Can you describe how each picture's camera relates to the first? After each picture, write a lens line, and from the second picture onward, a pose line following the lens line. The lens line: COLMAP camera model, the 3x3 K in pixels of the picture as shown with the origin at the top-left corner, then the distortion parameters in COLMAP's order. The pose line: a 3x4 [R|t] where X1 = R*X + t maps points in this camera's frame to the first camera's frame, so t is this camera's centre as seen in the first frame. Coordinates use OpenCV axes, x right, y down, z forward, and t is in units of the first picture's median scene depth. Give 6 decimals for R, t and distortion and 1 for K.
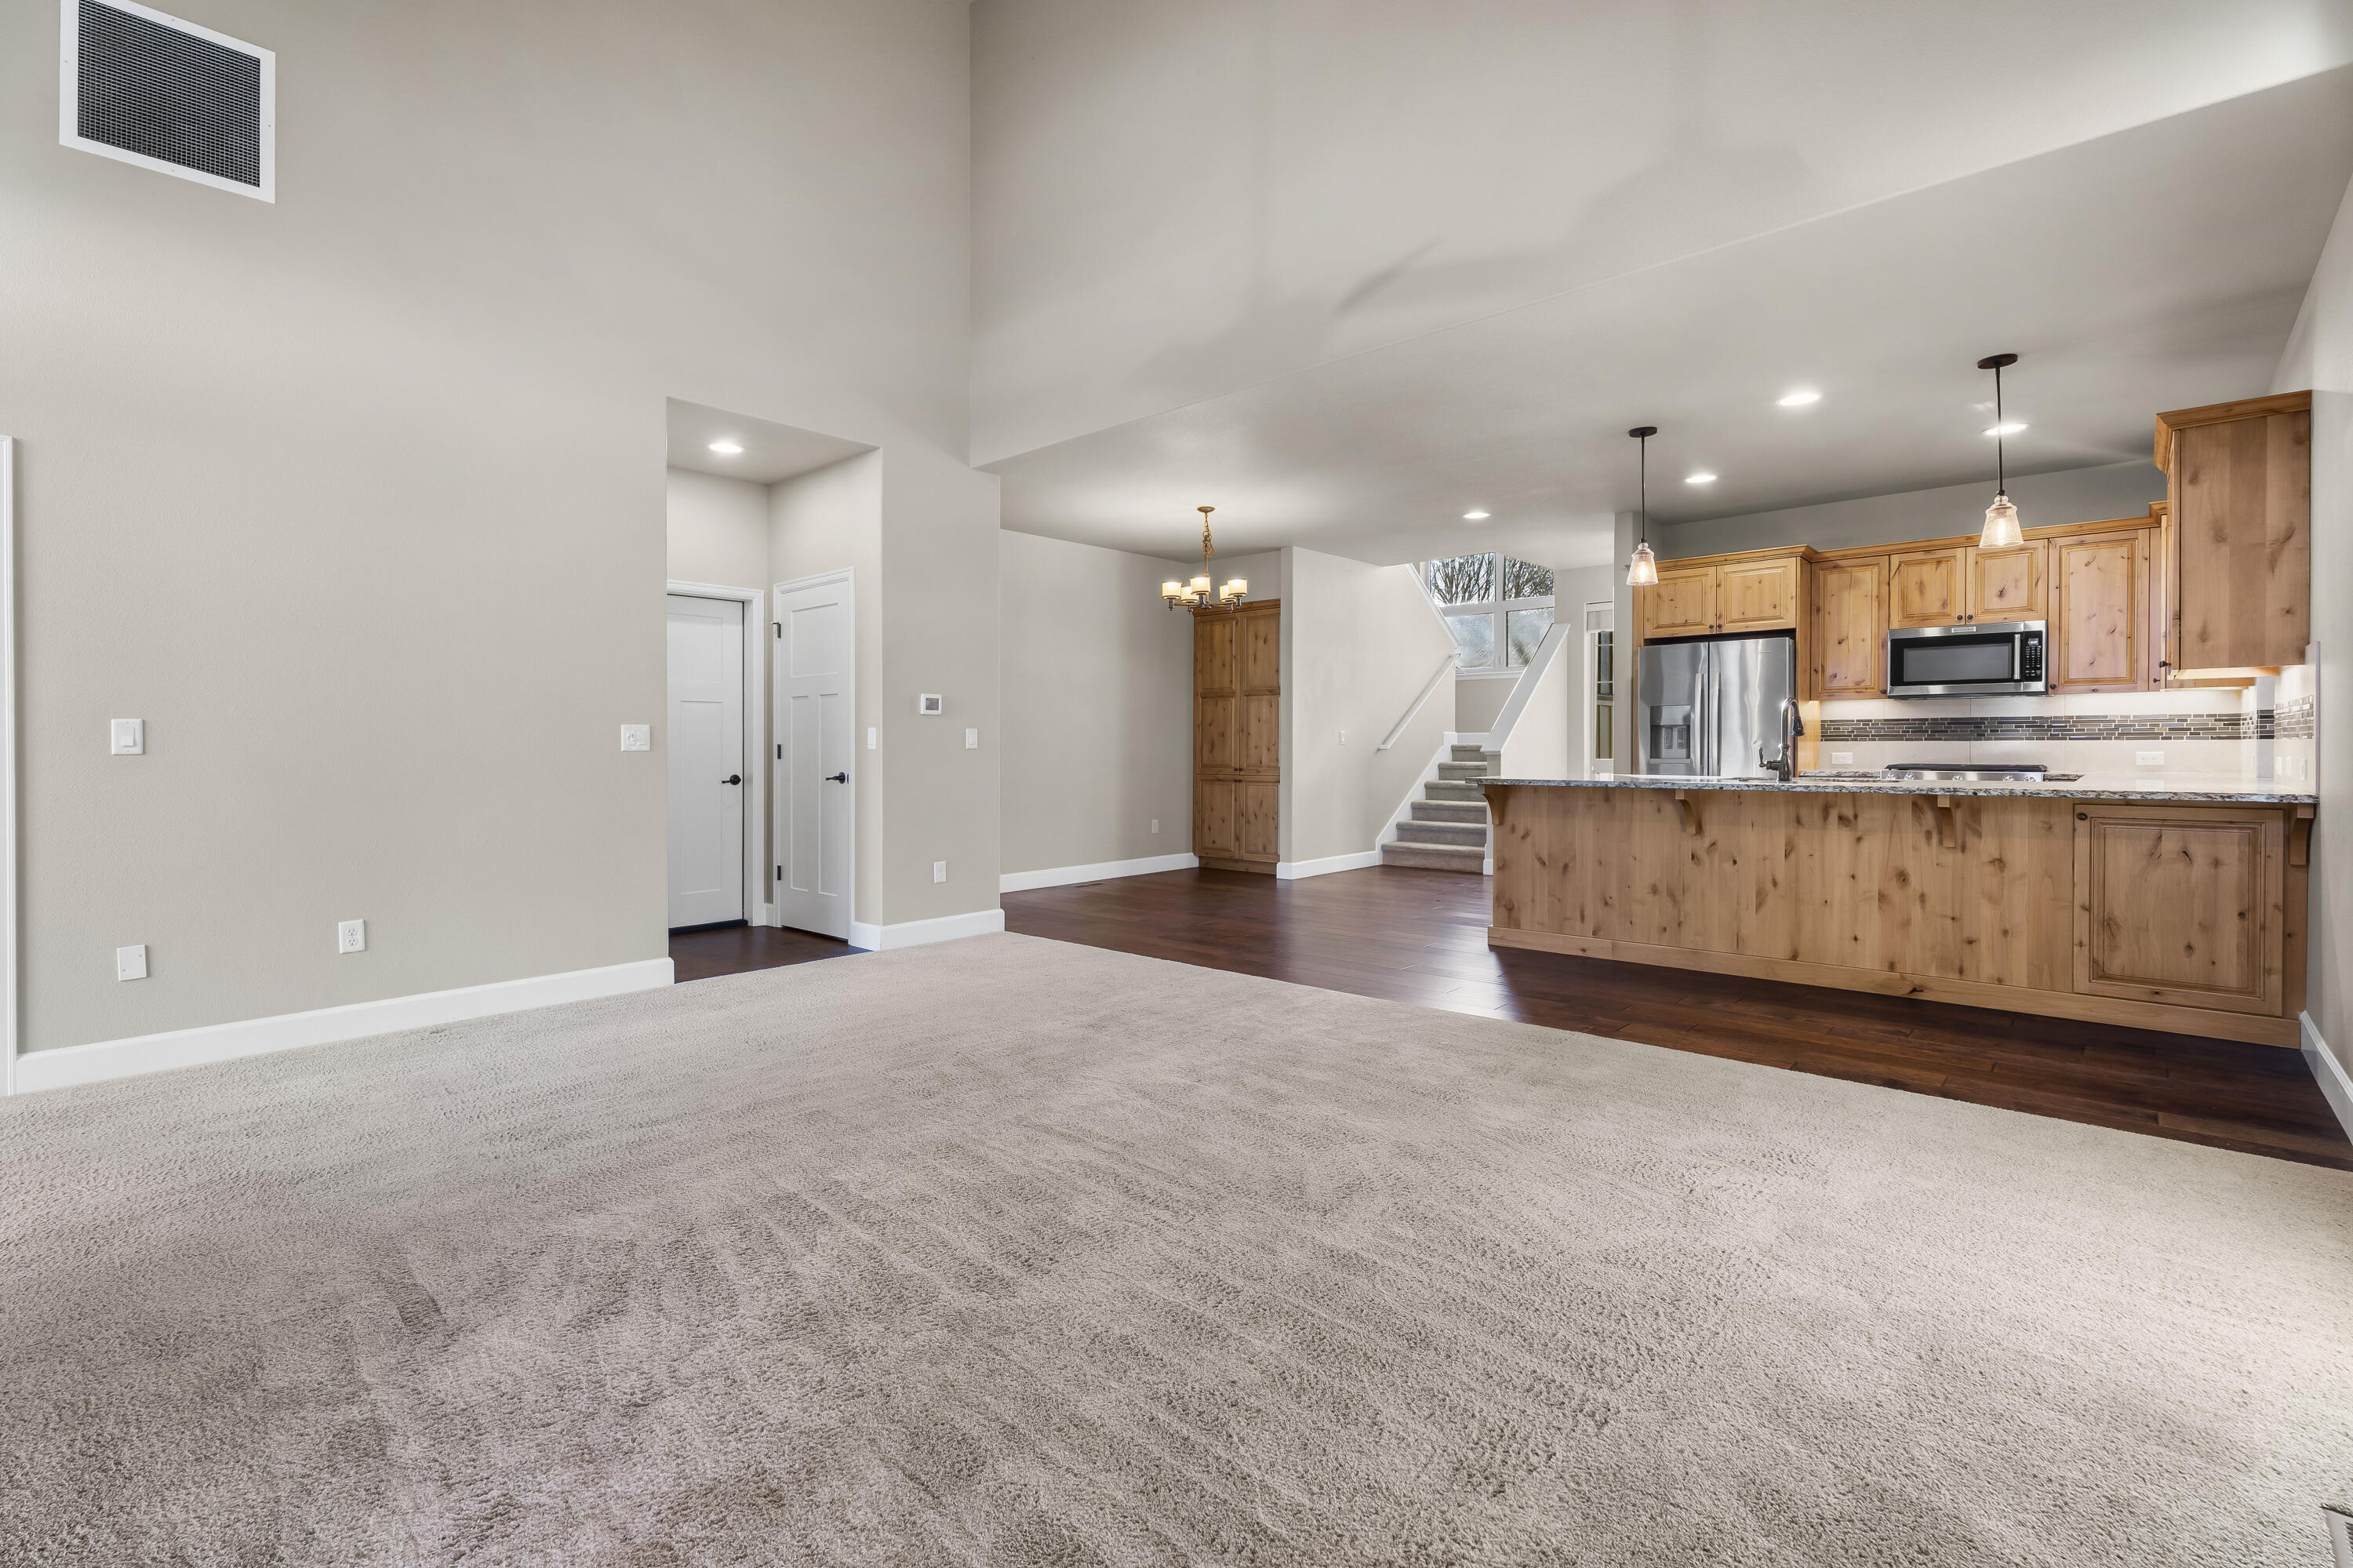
lens RADIAL K [[1064.0, 0, 1123.8], [0, 1064.0, 758.1], [0, 0, 1]] dist [0.000813, 0.000192]
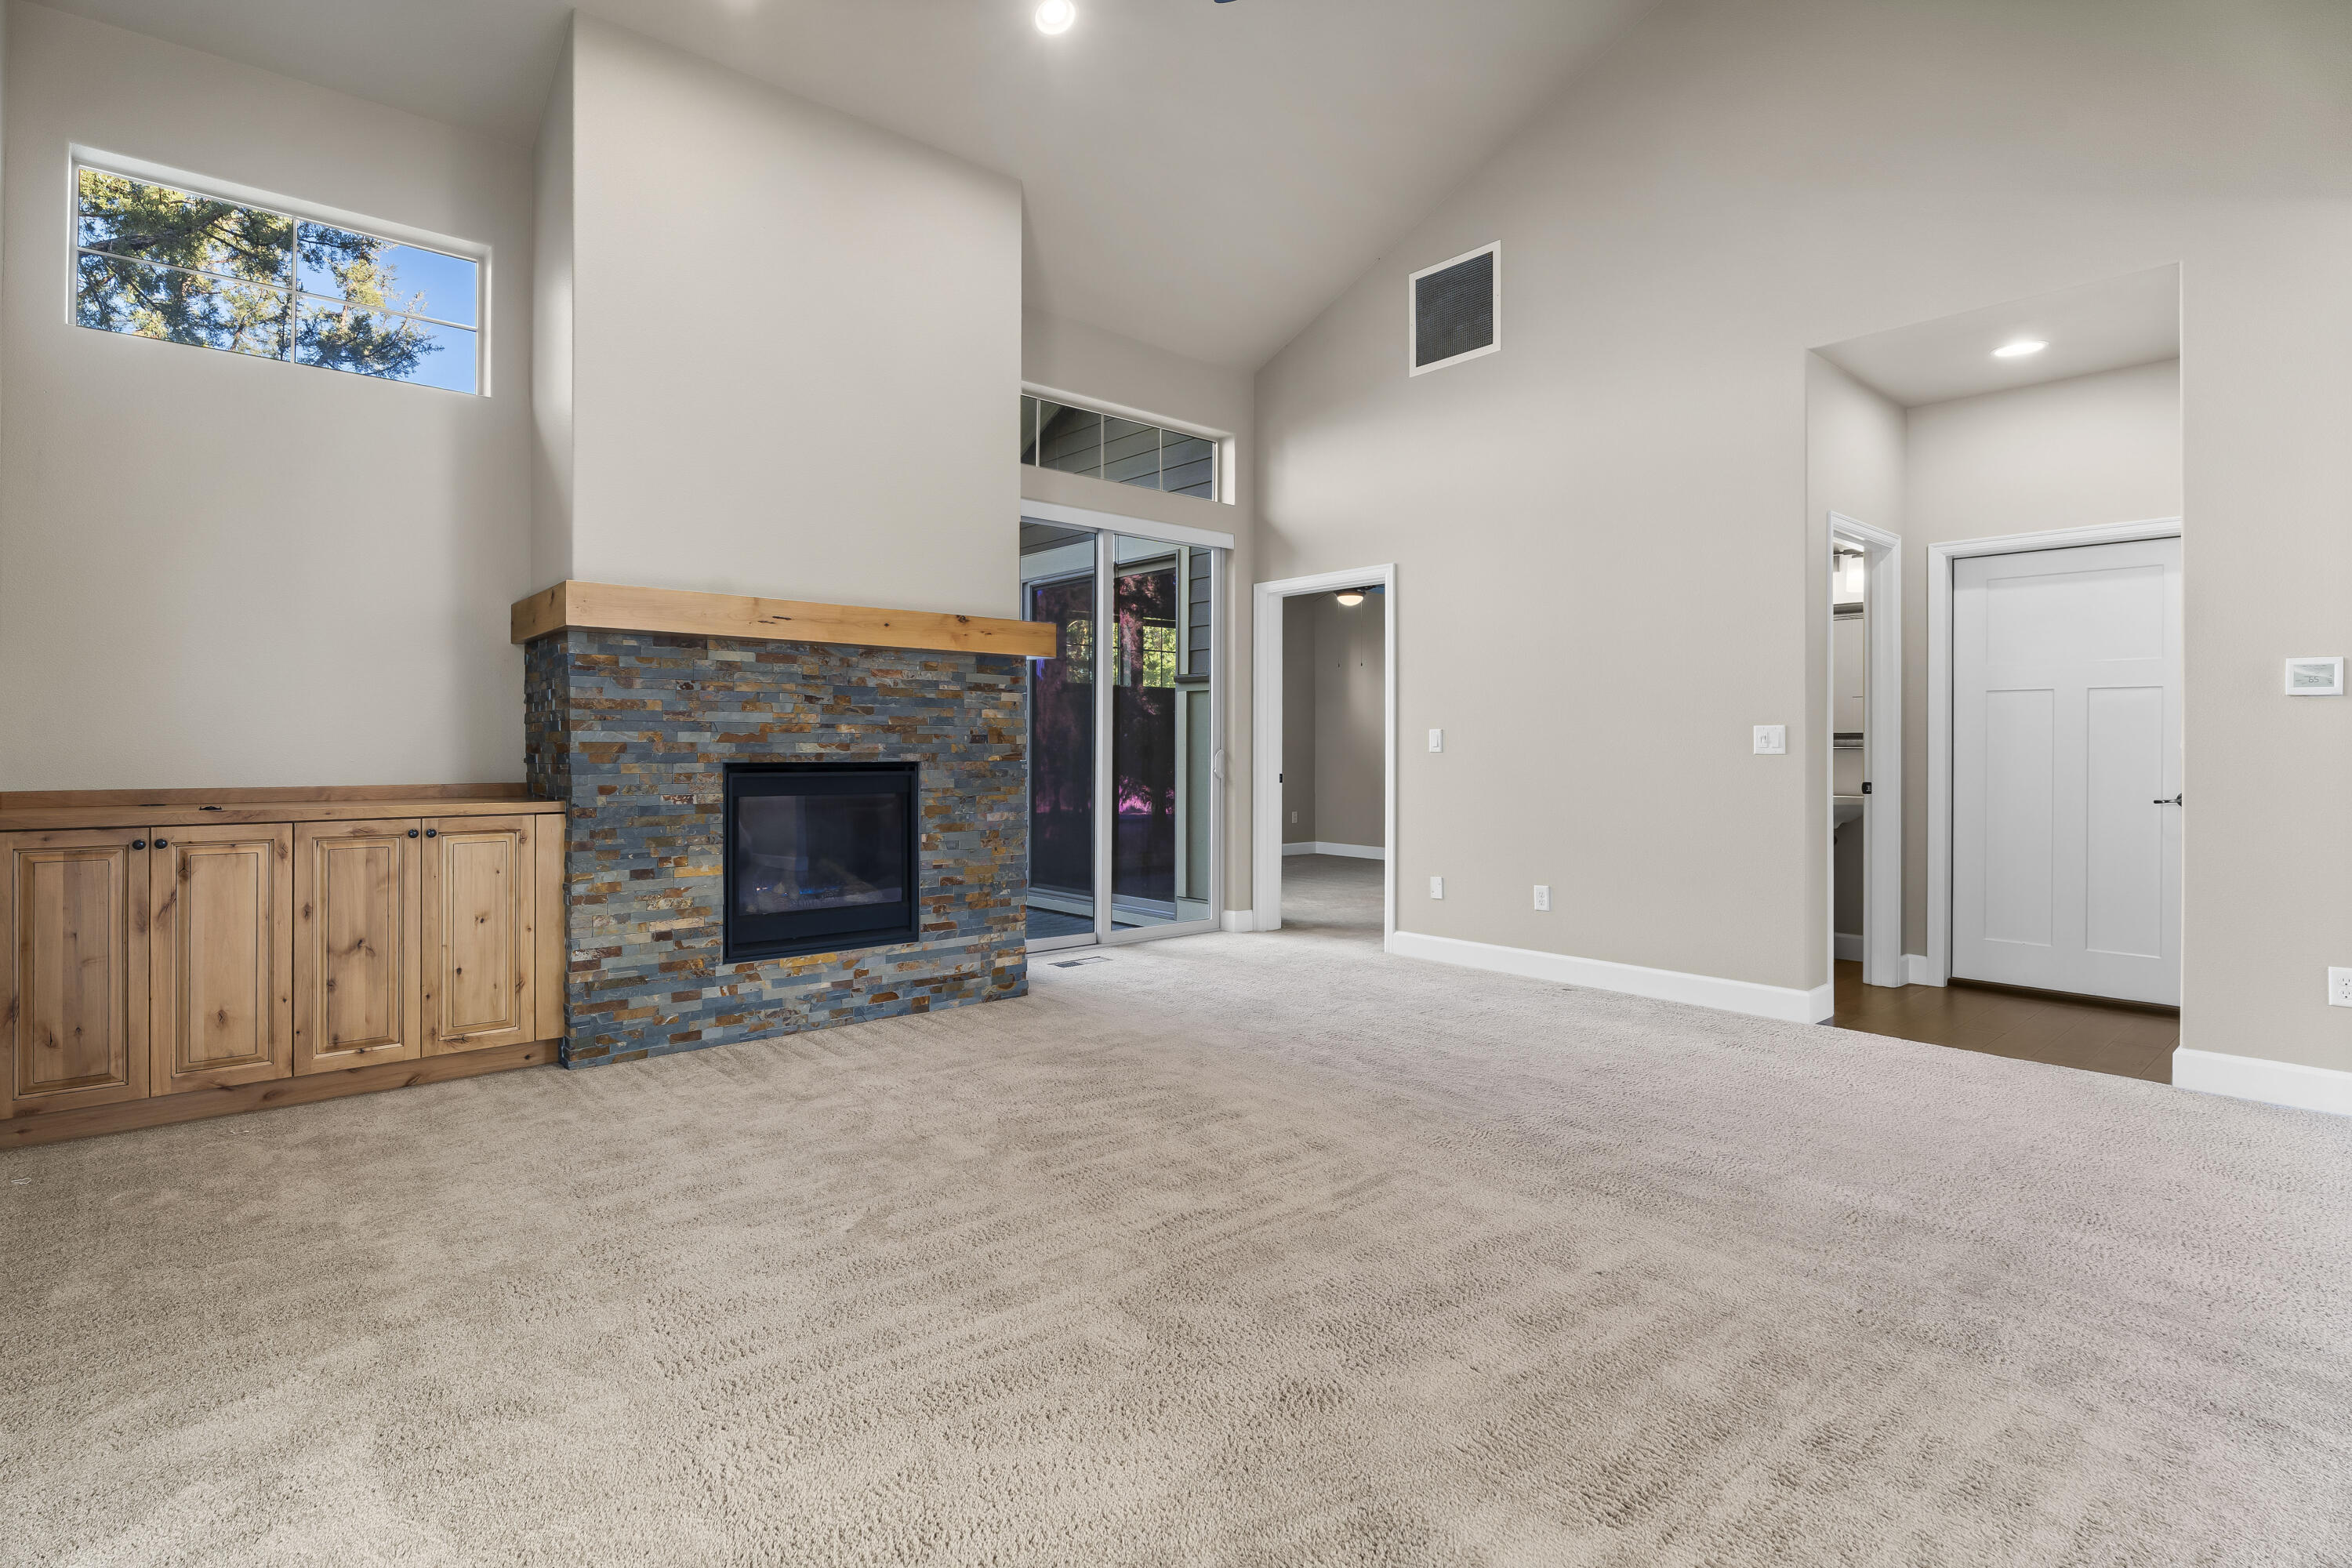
lens RADIAL K [[1131.7, 0, 1167.2], [0, 1131.7, 746.2], [0, 0, 1]] dist [-0.003188, -0.000034]
pose [[-0.083533, 0.003007, -0.996501, 0.776568], [-0.016340, 0.999857, 0.004387, -0.013246], [0.996371, 0.016649, -0.083471, 0.799640]]
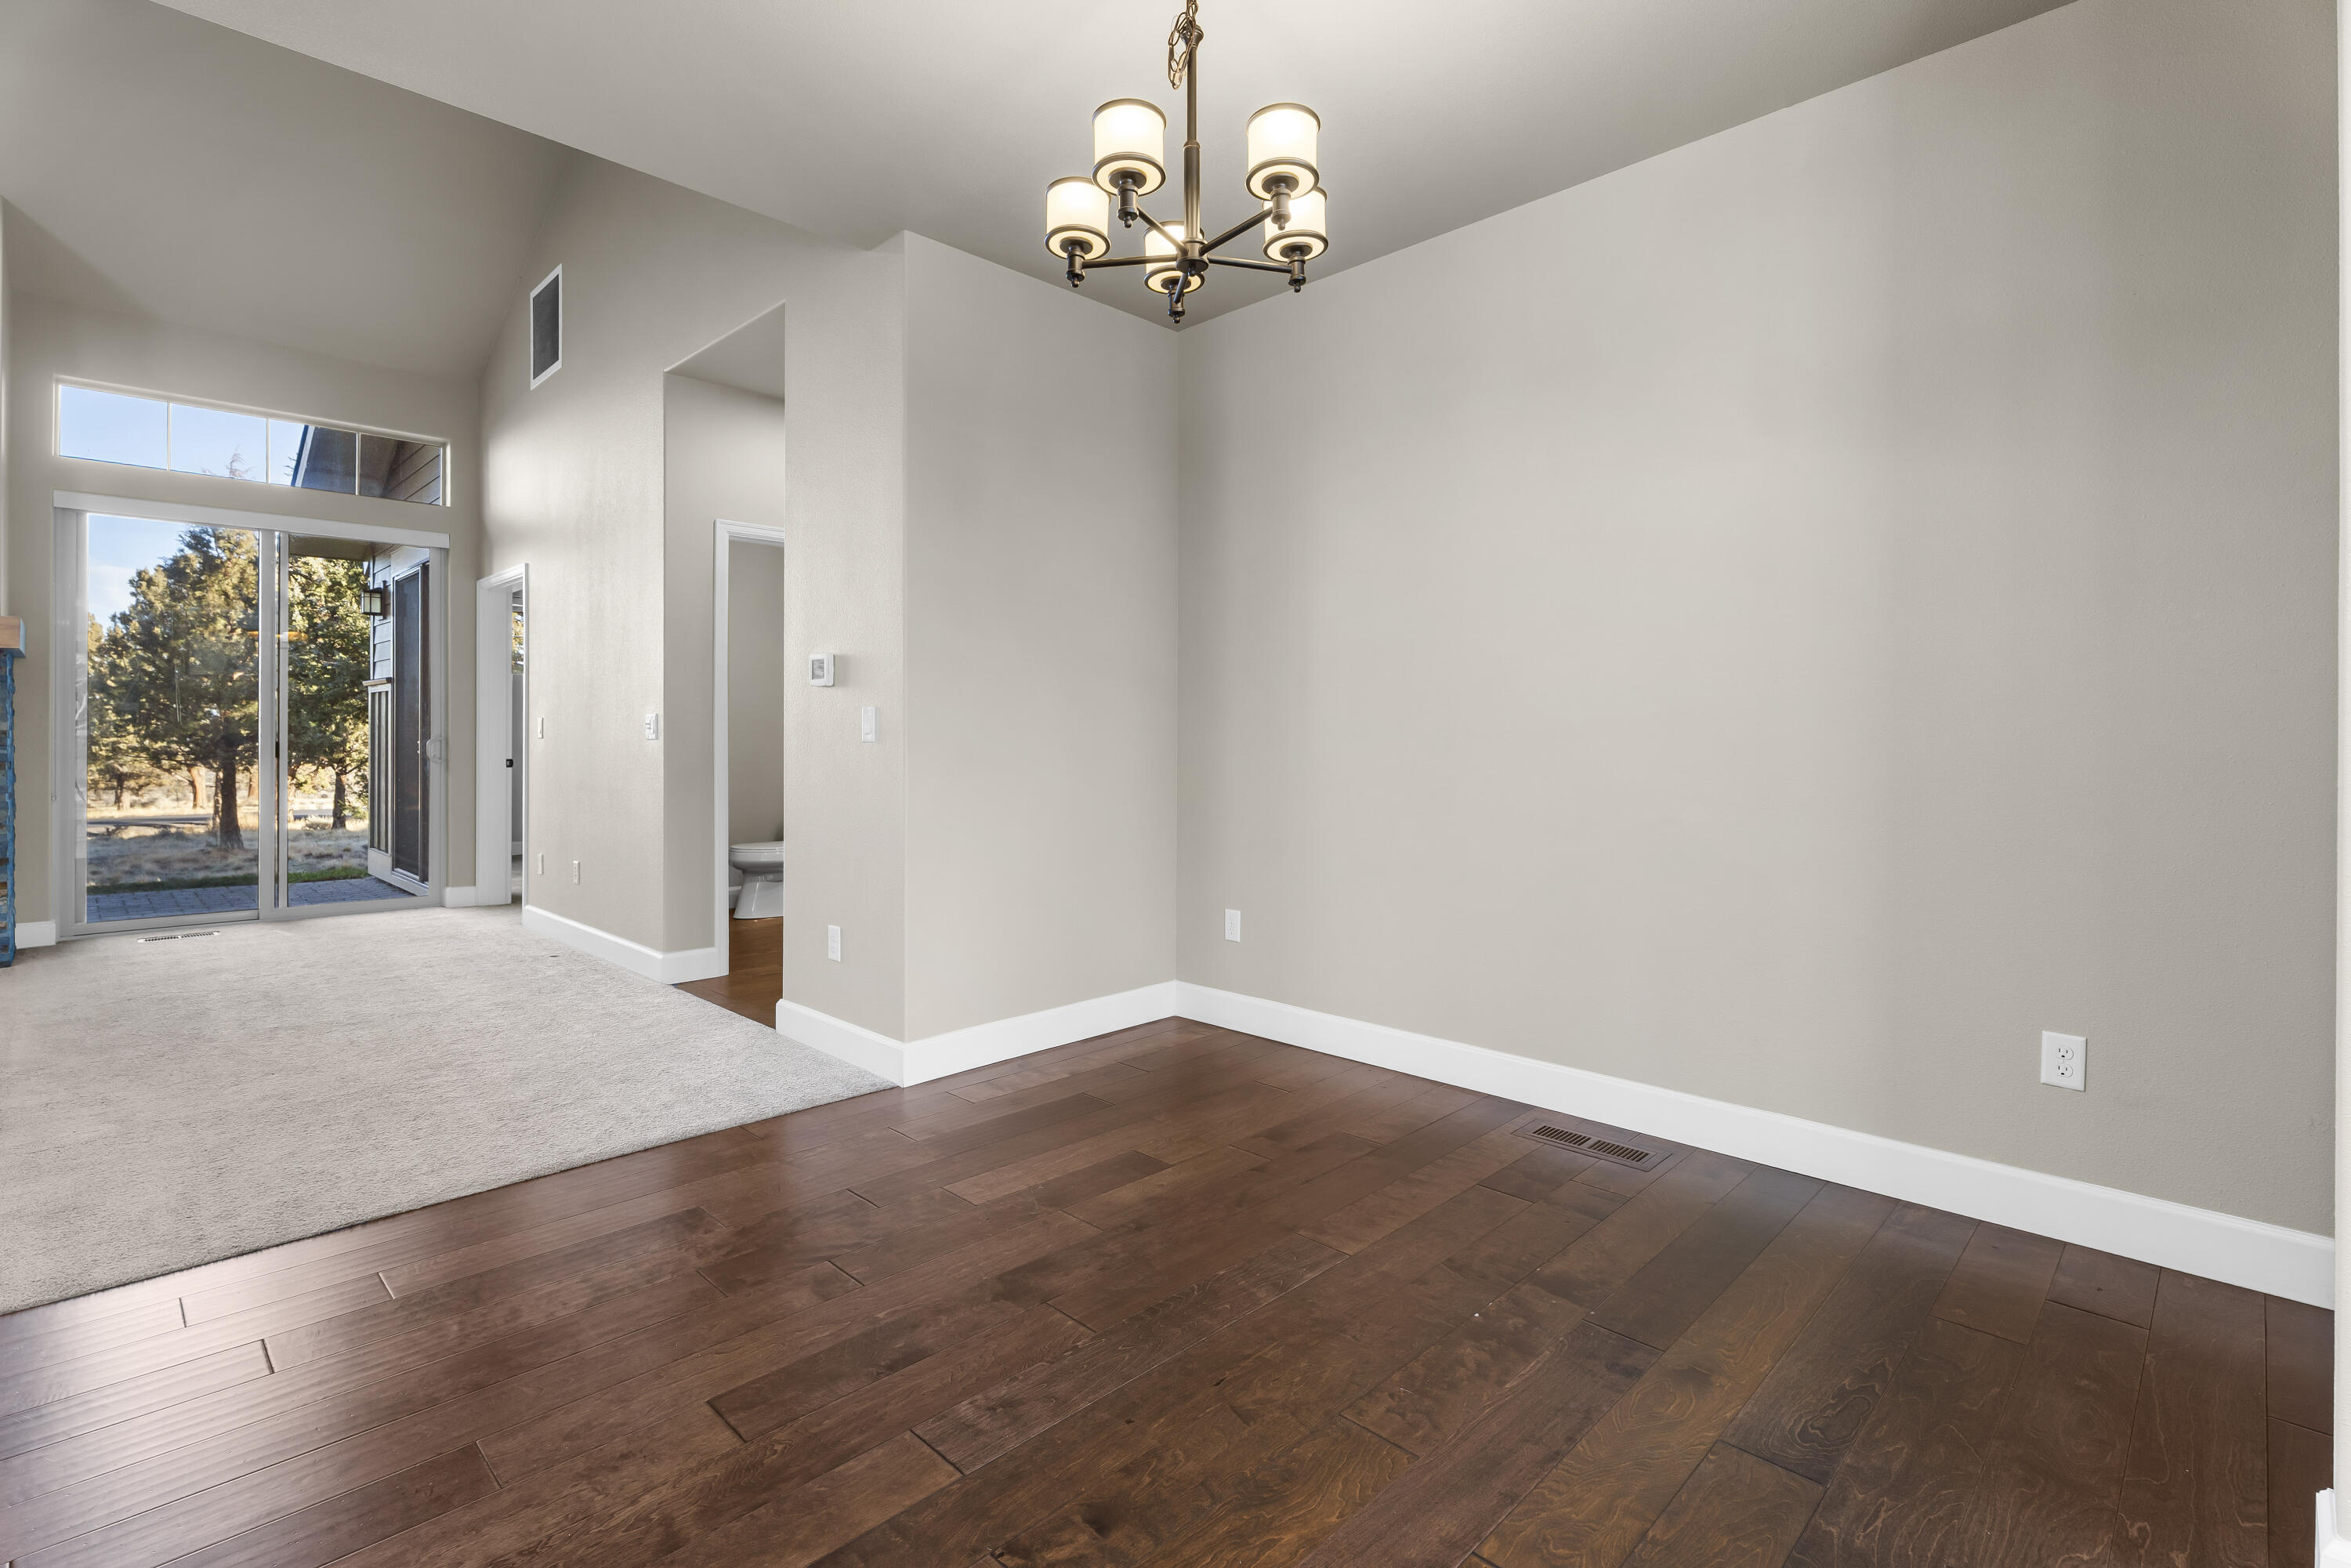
lens RADIAL K [[1063.0, 0, 1122.8], [0, 1063.0, 758.2], [0, 0, 1]] dist [0.000813, 0.000192]
pose [[-0.020585, 0.021817, -0.999550, 0.756009], [-0.017537, 0.999600, 0.022179, -0.025908], [0.999634, 0.017986, -0.020194, 2.042113]]
